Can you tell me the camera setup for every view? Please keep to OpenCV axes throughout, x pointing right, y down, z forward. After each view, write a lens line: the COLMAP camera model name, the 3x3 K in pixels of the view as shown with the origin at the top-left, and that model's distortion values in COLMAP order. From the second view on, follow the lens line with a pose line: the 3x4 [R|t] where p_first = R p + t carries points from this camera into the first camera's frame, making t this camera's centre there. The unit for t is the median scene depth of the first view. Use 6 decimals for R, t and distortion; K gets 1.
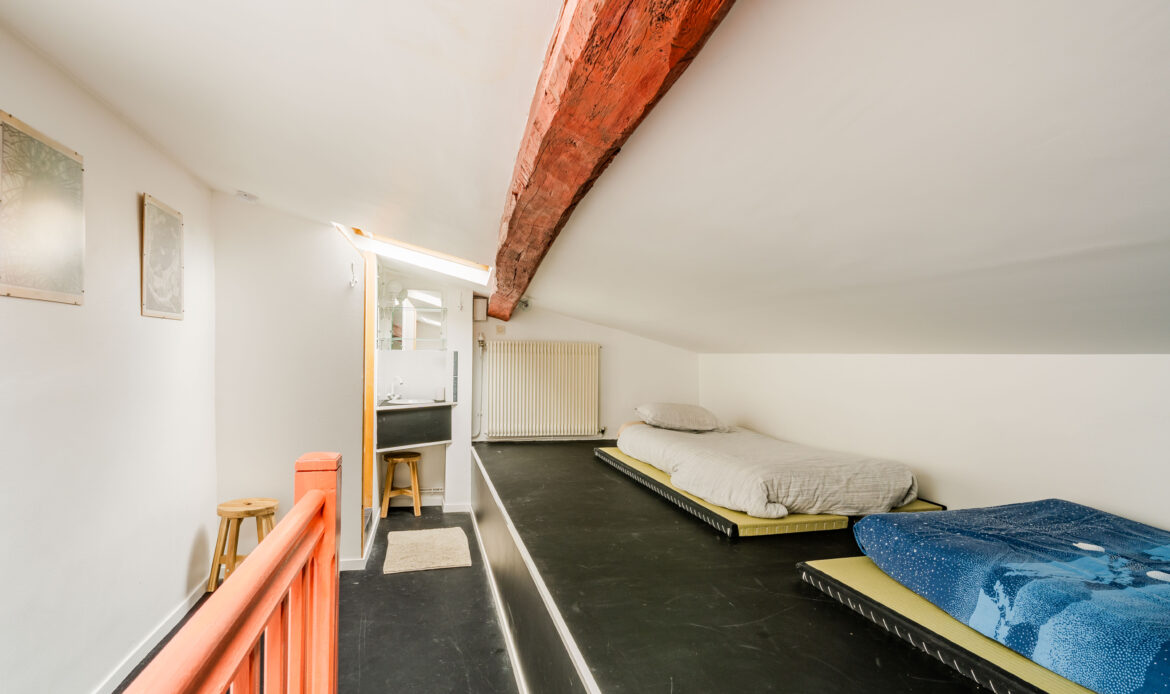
lens RADIAL K [[589.2, 0, 581.5], [0, 589.2, 352.3], [0, 0, 1]] dist [0.002464, -0.000384]
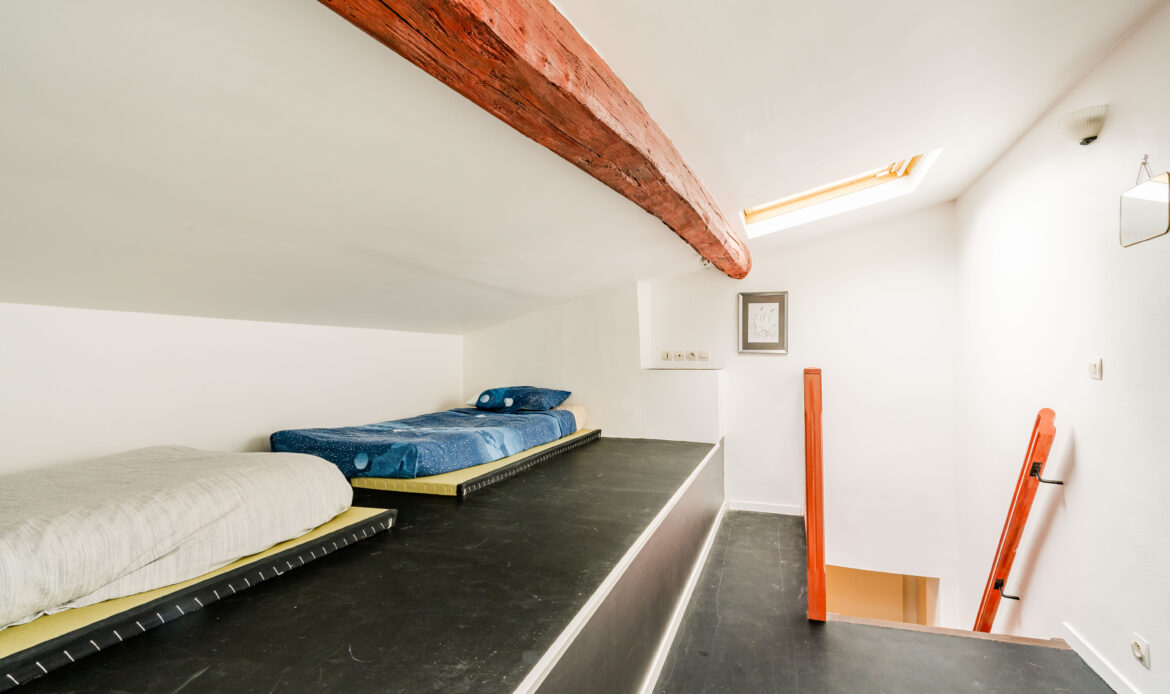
lens RADIAL K [[589.2, 0, 581.5], [0, 589.2, 352.3], [0, 0, 1]] dist [0.002464, -0.000384]
pose [[-0.834456, -0.001184, 0.551074, -0.391759], [-0.009036, 0.999893, -0.011535, 0.063653], [-0.551001, -0.014605, -0.834377, 1.399394]]
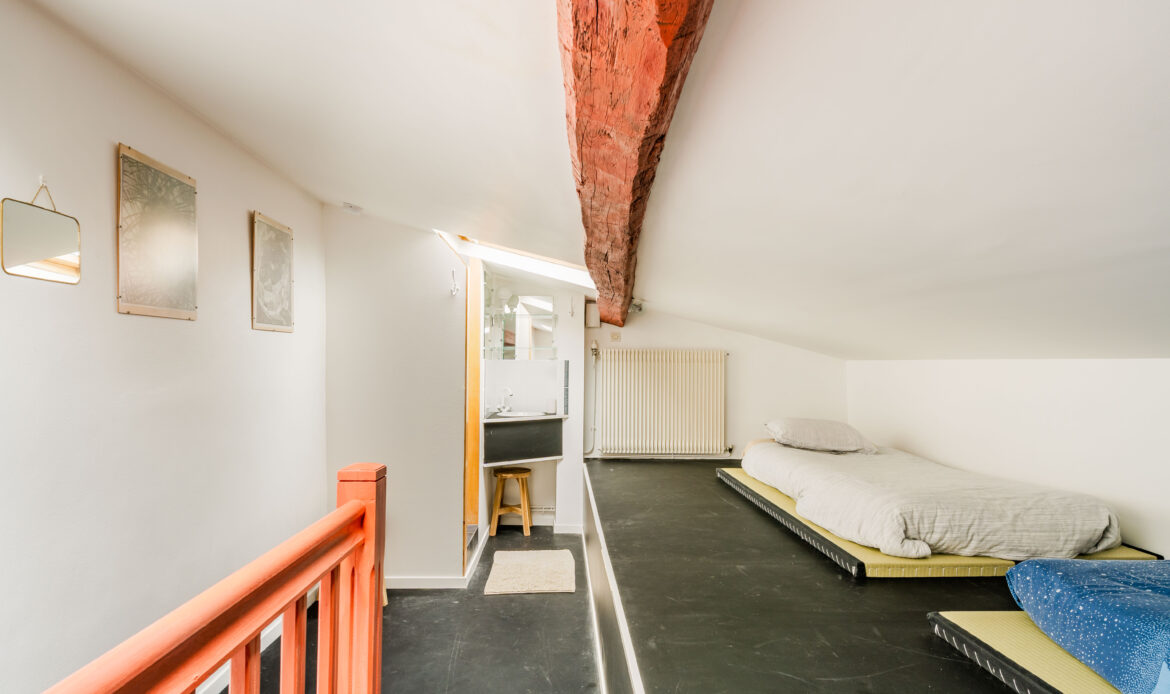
lens RADIAL K [[653.3, 0, 587.6], [0, 653.3, 358.1], [0, 0, 1]] dist [0.014680, -0.002126]
pose [[0.977228, -0.009904, -0.211961, 0.071574], [0.008976, 0.999945, -0.005338, 0.000398], [0.212002, 0.003314, 0.977264, -0.003187]]
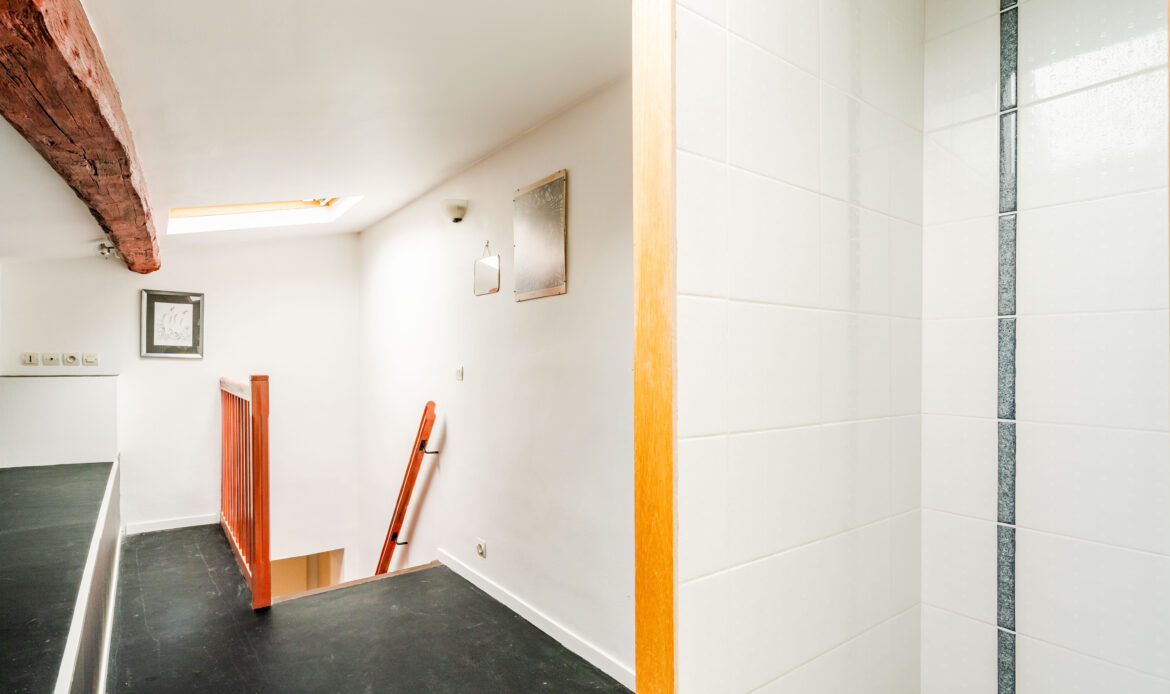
lens RADIAL K [[589.2, 0, 581.5], [0, 589.2, 352.3], [0, 0, 1]] dist [0.002464, -0.000384]
pose [[-0.922079, -0.019830, -0.386492, -0.298762], [-0.011612, 0.999654, -0.023586, 0.053642], [0.386827, -0.017260, -0.921991, 1.554380]]
